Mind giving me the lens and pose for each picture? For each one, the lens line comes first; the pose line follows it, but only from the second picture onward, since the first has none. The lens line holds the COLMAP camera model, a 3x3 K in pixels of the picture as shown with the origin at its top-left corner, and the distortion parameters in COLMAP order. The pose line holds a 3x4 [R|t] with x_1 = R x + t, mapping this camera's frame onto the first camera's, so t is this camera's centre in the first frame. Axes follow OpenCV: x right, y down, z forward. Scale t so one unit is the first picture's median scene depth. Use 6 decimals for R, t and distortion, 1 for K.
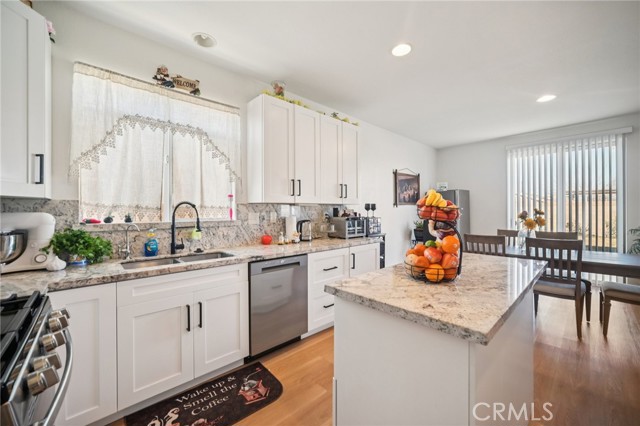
lens RADIAL K [[250.5, 0, 321.4], [0, 250.5, 210.7], [0, 0, 1]] dist [-0.001311, 0.000255]
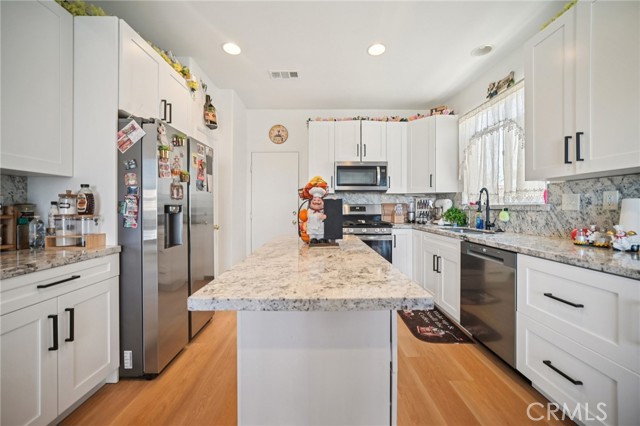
lens RADIAL K [[248.3, 0, 322.0], [0, 248.3, 208.3], [0, 0, 1]] dist [-0.000043, 0.000795]
pose [[-0.660372, 0.006243, -0.750913, 0.746461], [0.002025, 0.999977, 0.006533, 0.044342], [0.750936, 0.002794, -0.660369, 0.991585]]
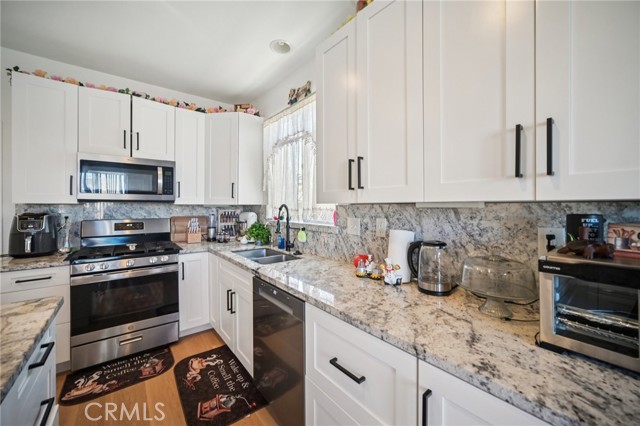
lens RADIAL K [[250.5, 0, 321.4], [0, 250.5, 210.7], [0, 0, 1]] dist [-0.001311, 0.000255]
pose [[-0.062600, 0.024556, -0.997737, 0.438777], [0.003315, 0.999697, 0.024396, -0.030272], [0.998033, -0.001781, -0.062663, 1.011276]]
